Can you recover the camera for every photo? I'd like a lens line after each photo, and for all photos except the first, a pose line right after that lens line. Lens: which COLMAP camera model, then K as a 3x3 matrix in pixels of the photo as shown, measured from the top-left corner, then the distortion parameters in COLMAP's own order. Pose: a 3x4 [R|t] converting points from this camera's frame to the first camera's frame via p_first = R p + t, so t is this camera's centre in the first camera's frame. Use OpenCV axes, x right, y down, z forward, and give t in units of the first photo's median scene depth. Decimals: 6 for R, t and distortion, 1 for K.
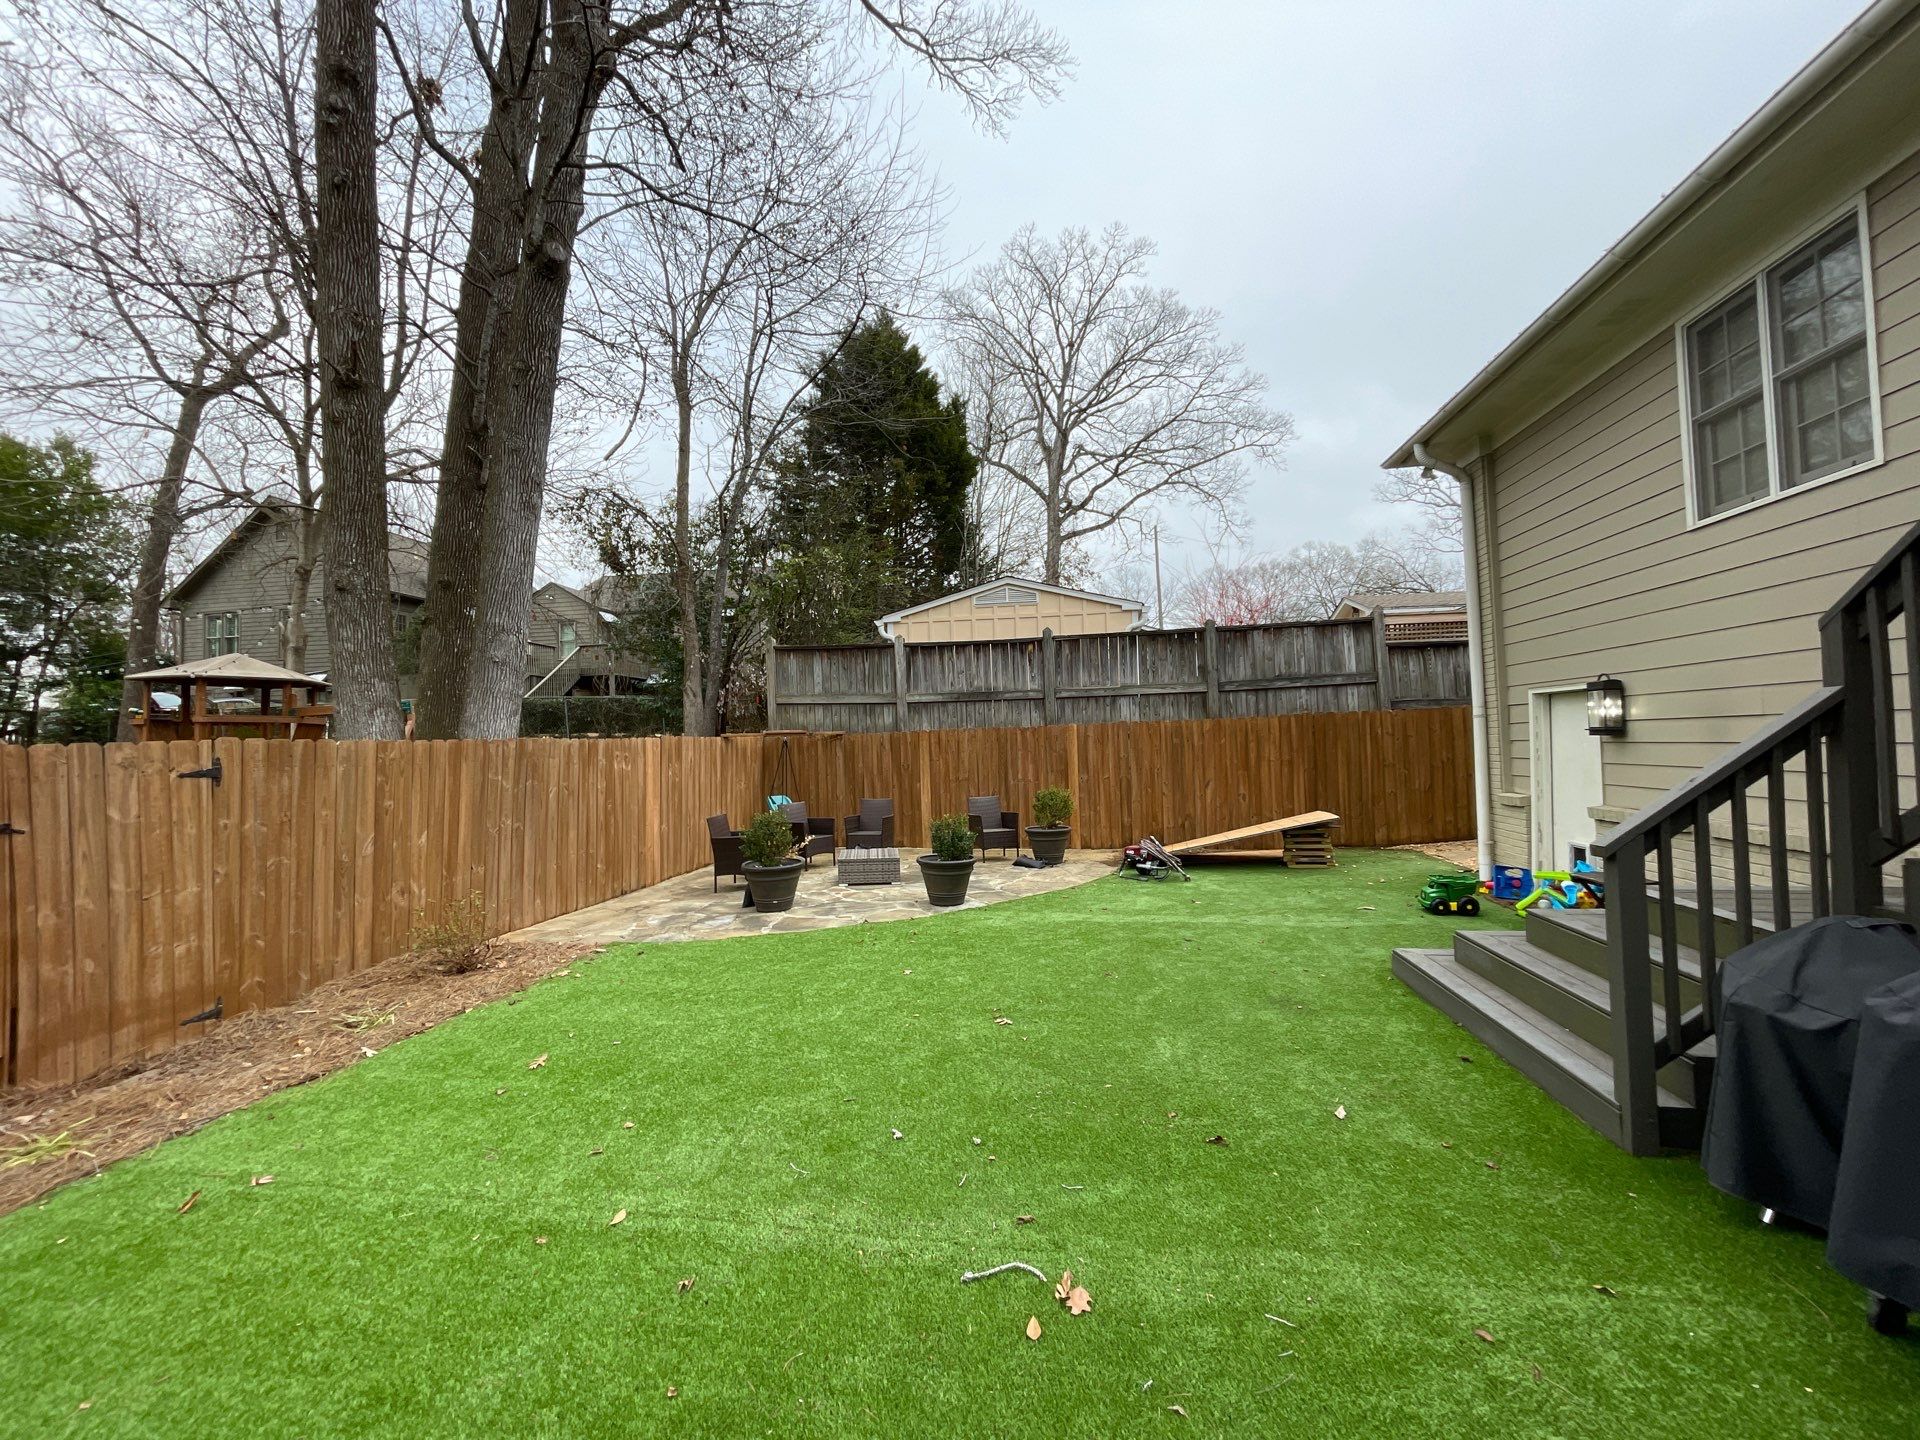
lens RADIAL K [[1335.8, 0, 960.0], [0, 1335.8, 720.0], [0, 0, 1]] dist [0.146252, -0.273813]
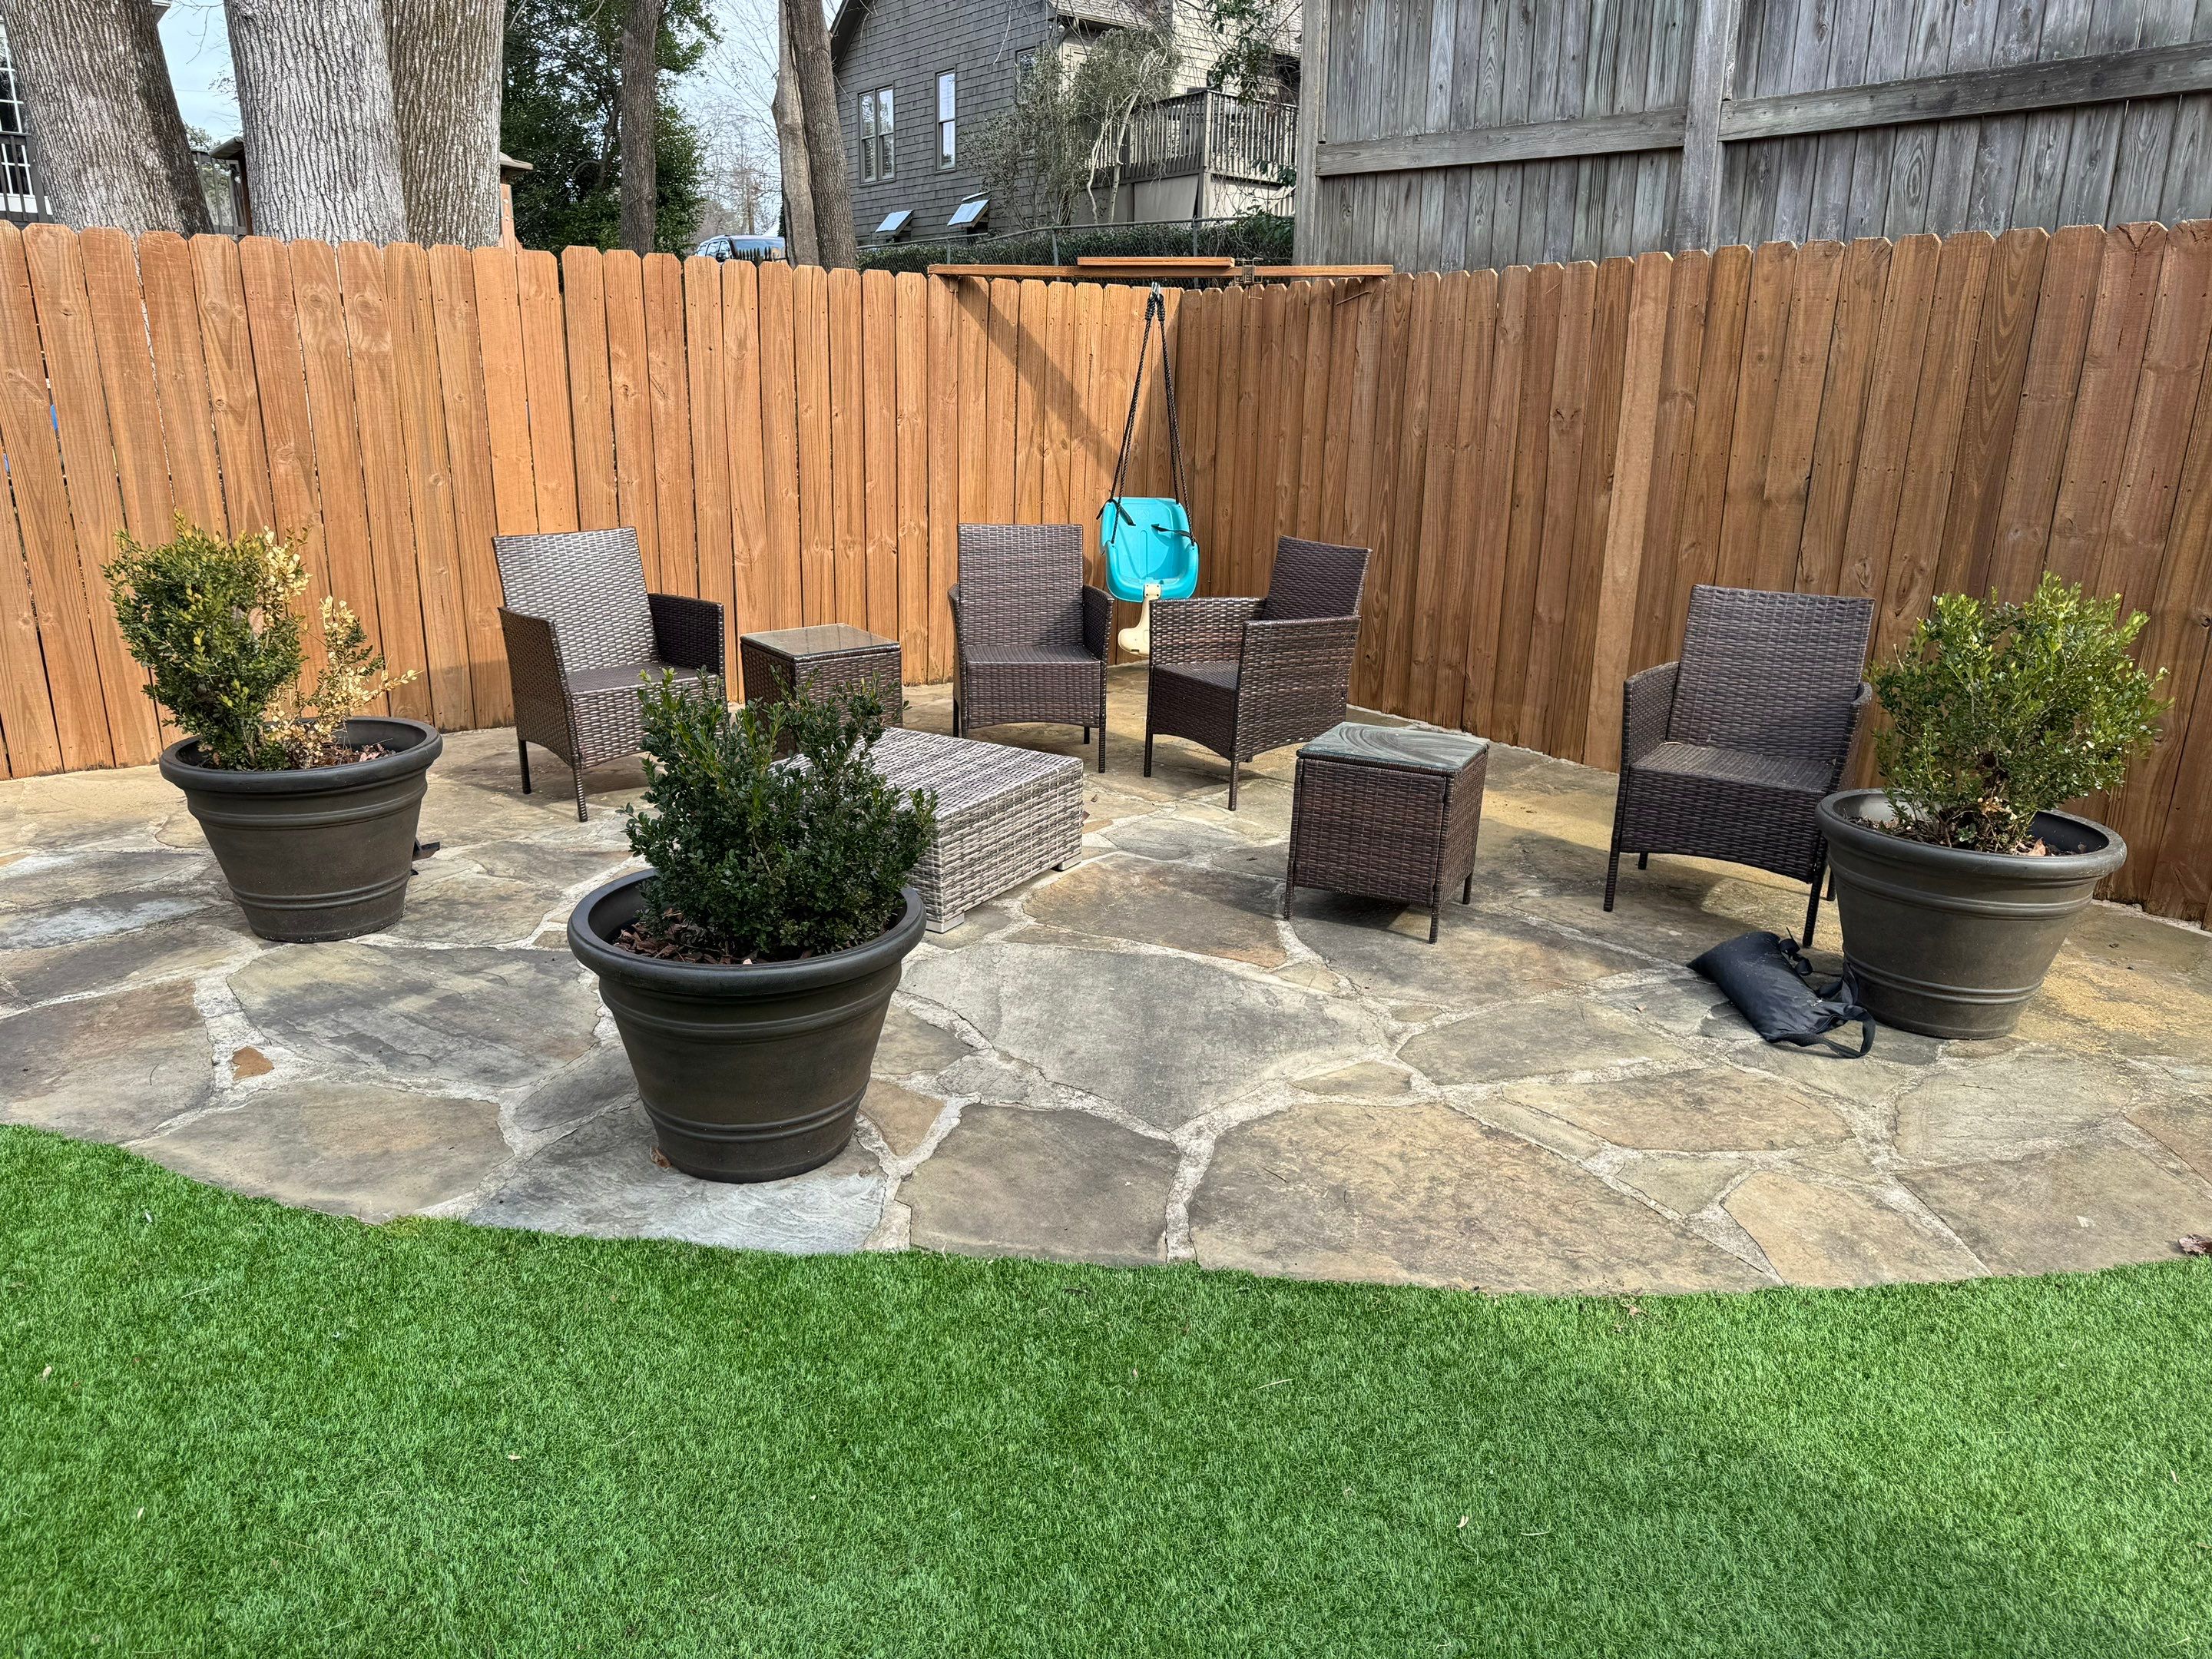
lens RADIAL K [[1545.5, 0, 1170.8], [0, 1545.5, 837.0], [0, 0, 1]] dist [0.046301, -0.036698]
pose [[0.611723, 0.262514, -0.746245, 0.141213], [-0.027304, 0.949778, 0.311731, 0.020514], [0.790601, -0.170318, 0.588169, 0.739750]]
